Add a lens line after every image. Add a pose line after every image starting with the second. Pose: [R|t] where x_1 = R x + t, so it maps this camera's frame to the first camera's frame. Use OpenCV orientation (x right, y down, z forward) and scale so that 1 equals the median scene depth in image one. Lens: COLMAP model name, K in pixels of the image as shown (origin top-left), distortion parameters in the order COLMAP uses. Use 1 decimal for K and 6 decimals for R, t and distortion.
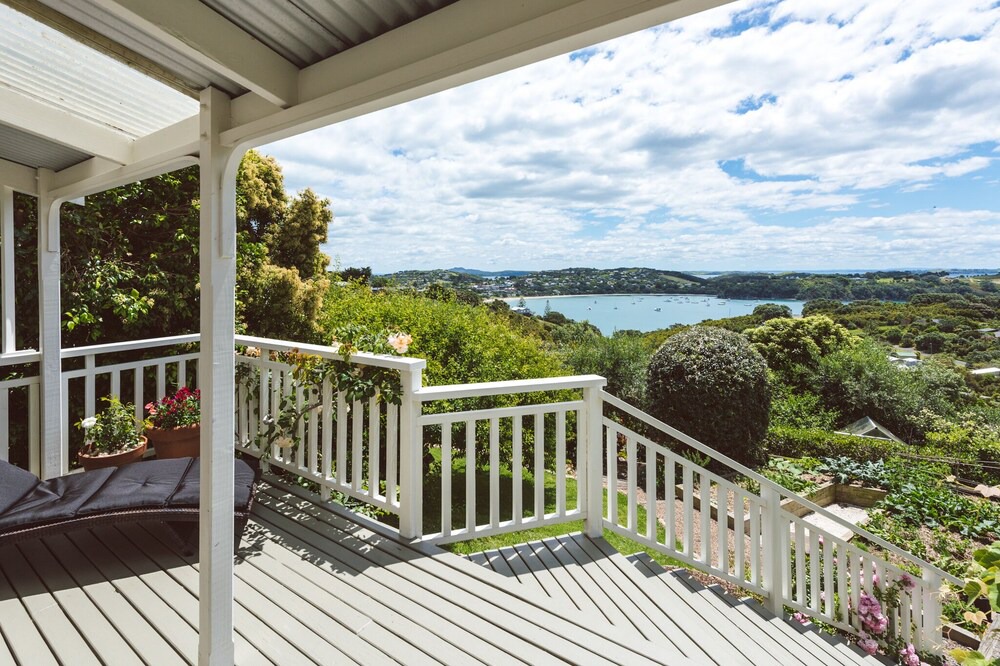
lens RADIAL K [[493.4, 0, 484.8], [0, 493.4, 273.4], [0, 0, 1]] dist [0.015509, -0.000390]
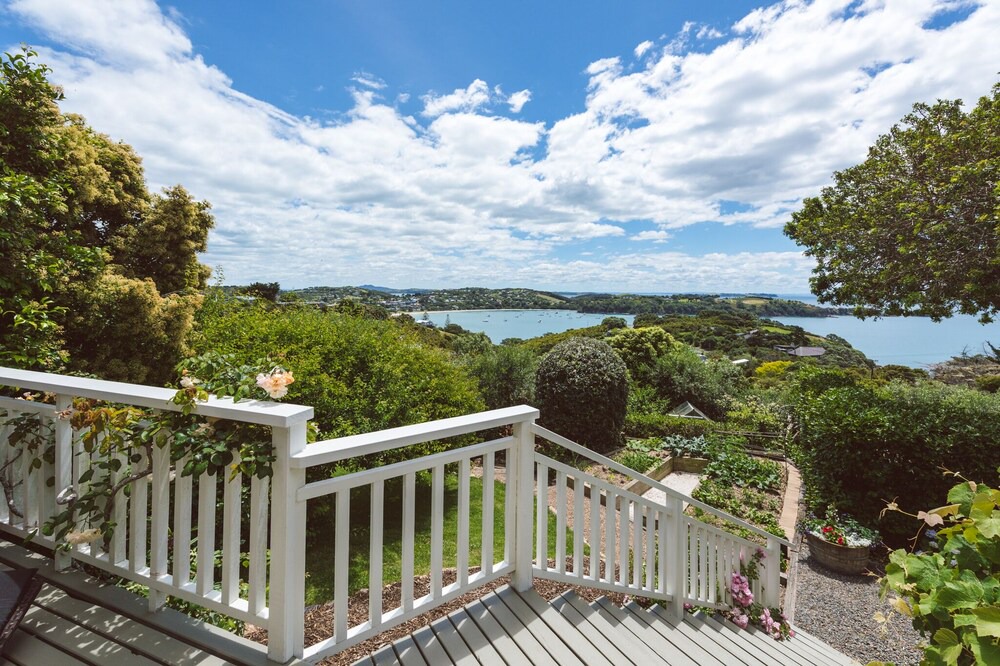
lens RADIAL K [[408.7, 0, 517.1], [0, 408.7, 295.4], [0, 0, 1]] dist [0.005447, -0.000284]
pose [[0.956460, 0.014076, 0.291523, -0.004171], [-0.016632, 0.999842, 0.006293, 0.000948], [-0.291388, -0.010868, 0.956543, 0.136098]]
